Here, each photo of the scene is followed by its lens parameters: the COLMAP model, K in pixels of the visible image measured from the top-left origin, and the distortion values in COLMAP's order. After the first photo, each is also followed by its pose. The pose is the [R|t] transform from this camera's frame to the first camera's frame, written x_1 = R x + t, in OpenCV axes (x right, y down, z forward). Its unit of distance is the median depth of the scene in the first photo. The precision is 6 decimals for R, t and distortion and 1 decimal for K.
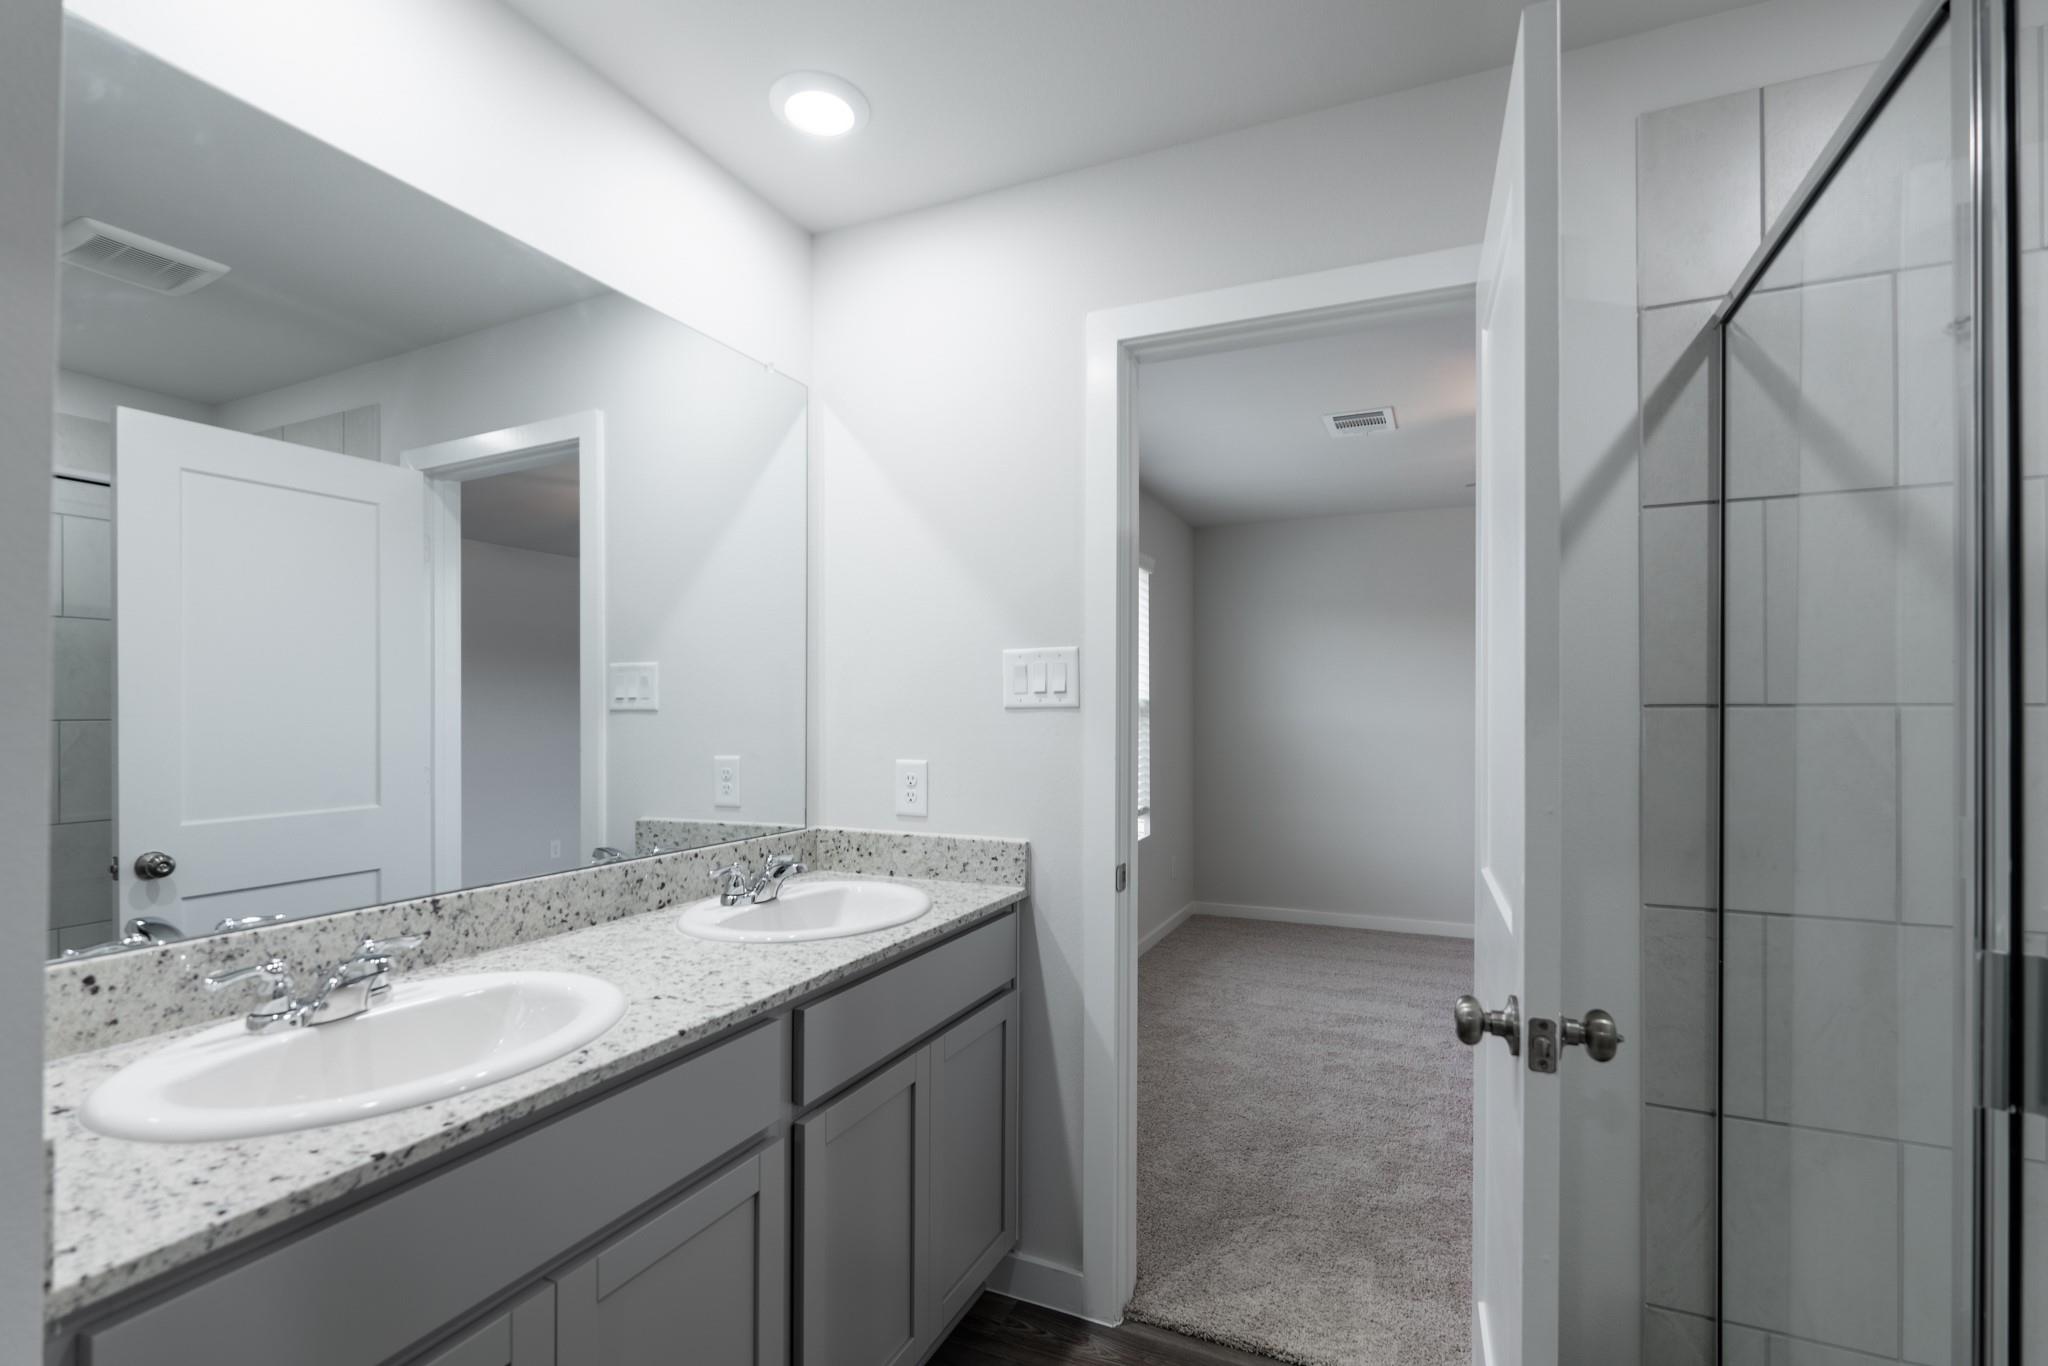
lens RADIAL K [[903.9, 0, 1018.2], [0, 903.9, 720.1], [0, 0, 1]] dist [-0.006754, -0.000009]
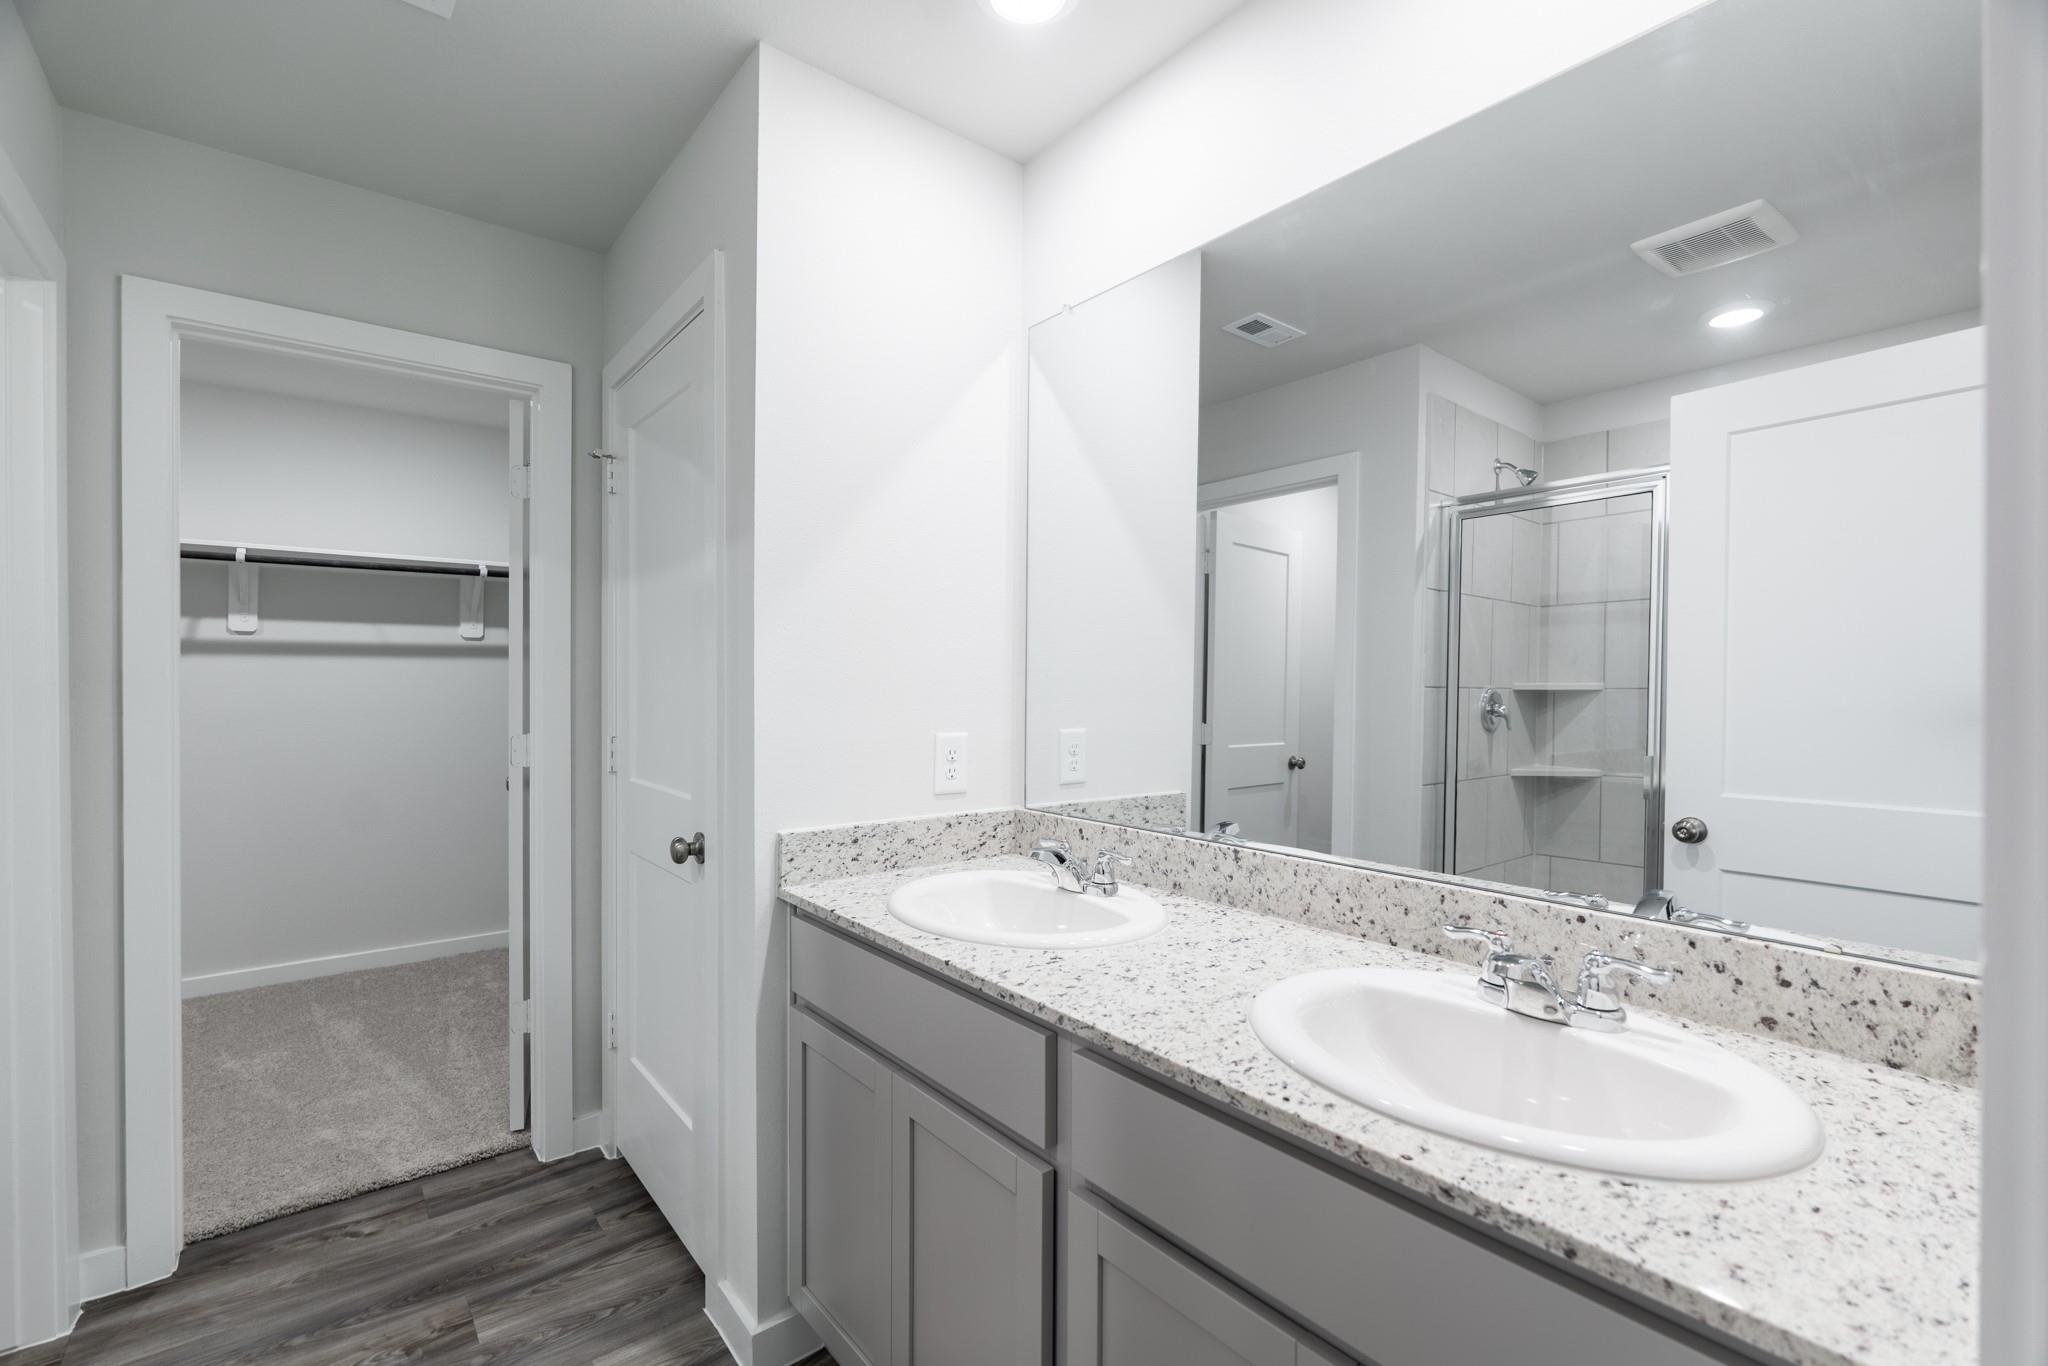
lens RADIAL K [[903.9, 0, 1019.8], [0, 903.9, 681.2], [0, 0, 1]] dist [-0.006754, -0.000009]
pose [[-0.444409, 0.004796, -0.895811, 0.484551], [-0.004057, 0.999965, 0.007366, -0.021658], [0.895815, 0.006908, -0.444373, 1.222856]]
